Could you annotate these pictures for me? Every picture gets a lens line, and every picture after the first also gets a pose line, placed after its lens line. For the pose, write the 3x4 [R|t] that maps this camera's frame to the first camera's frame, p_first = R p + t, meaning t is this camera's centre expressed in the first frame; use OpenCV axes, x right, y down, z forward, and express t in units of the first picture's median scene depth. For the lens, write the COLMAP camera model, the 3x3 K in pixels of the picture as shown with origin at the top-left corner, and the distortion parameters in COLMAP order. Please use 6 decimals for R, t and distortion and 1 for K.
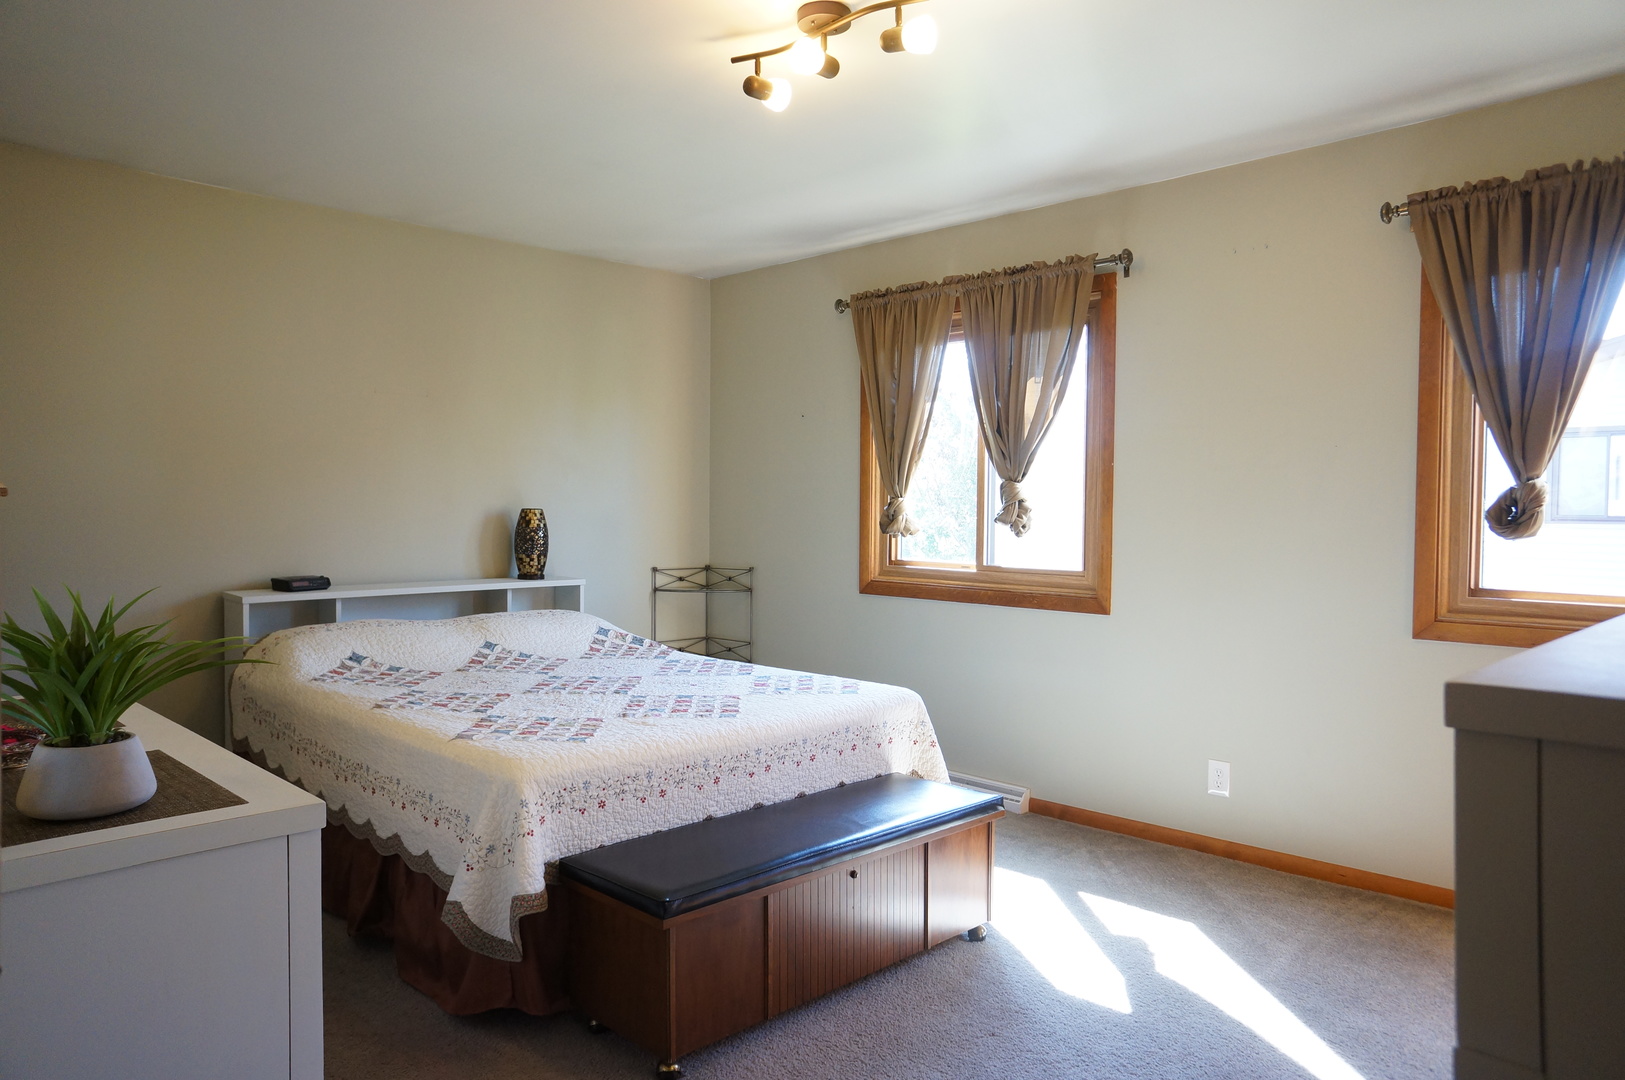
lens RADIAL K [[1093.7, 0, 802.6], [0, 1093.7, 538.5], [0, 0, 1]] dist [-0.068666, 0.097067]
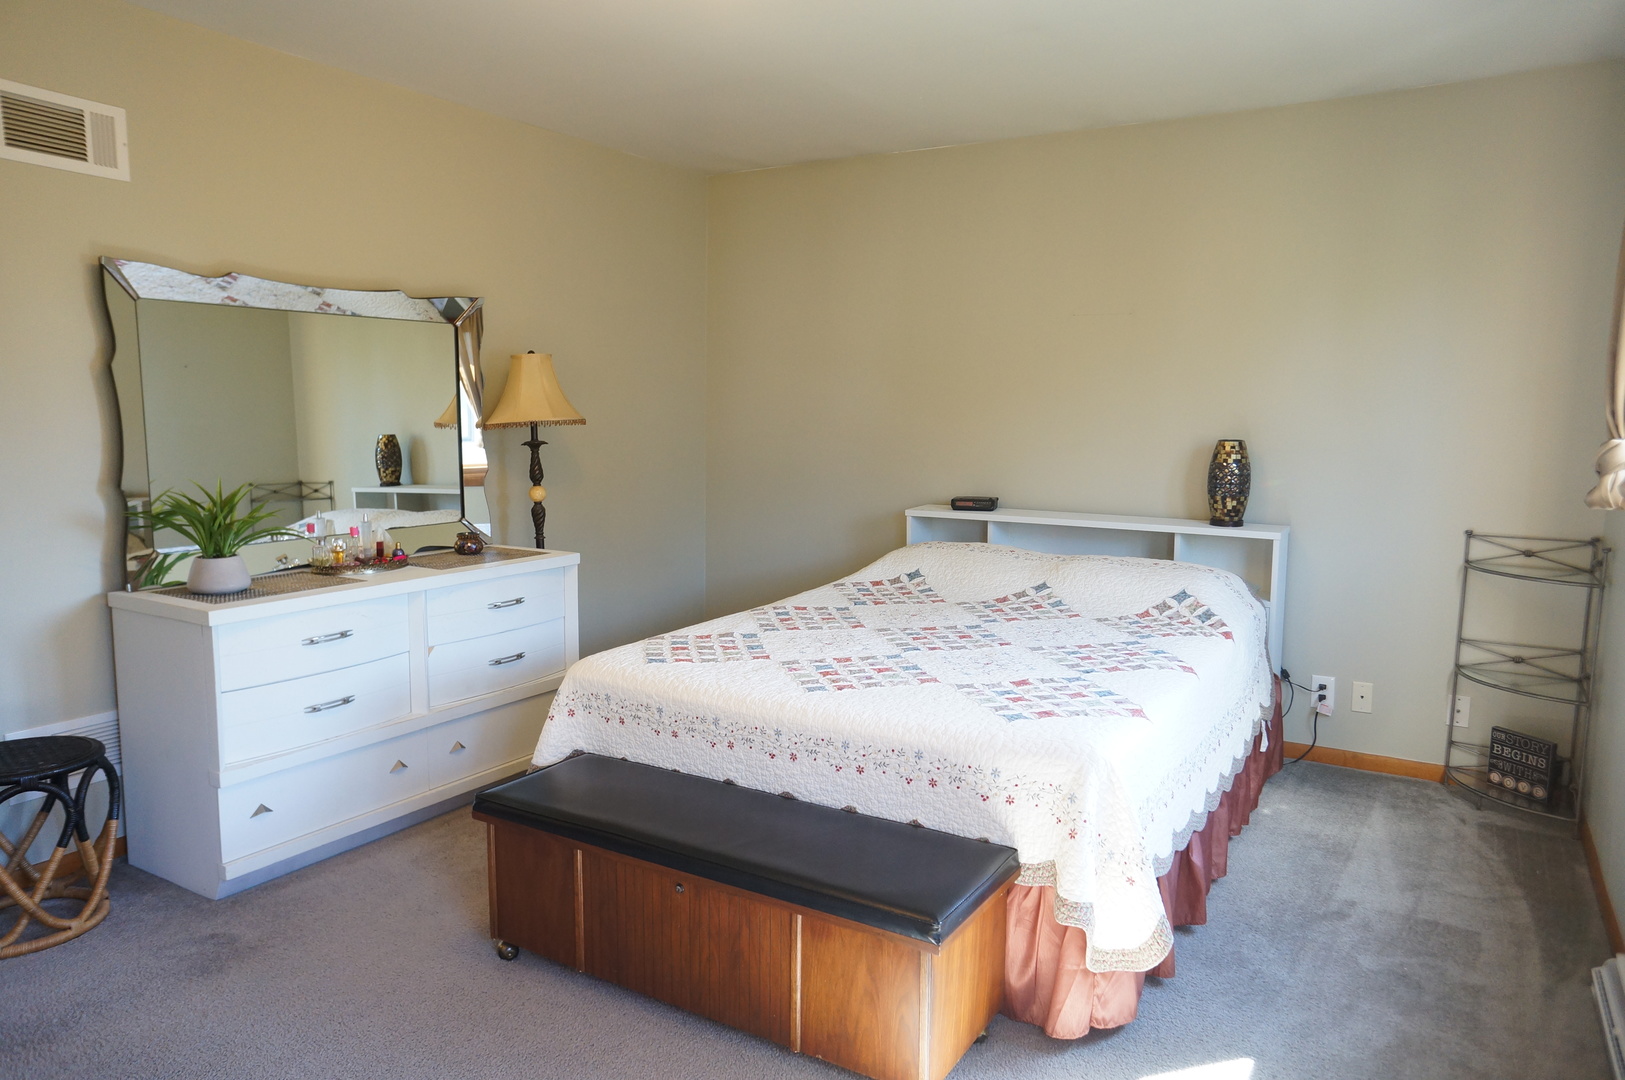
lens RADIAL K [[1093.7, 0, 802.6], [0, 1093.7, 538.5], [0, 0, 1]] dist [-0.068666, 0.097067]
pose [[0.239221, 0.114482, -0.964192, 0.553555], [-0.035058, 0.993396, 0.109251, -0.037100], [0.970332, 0.007668, 0.241655, 0.575169]]
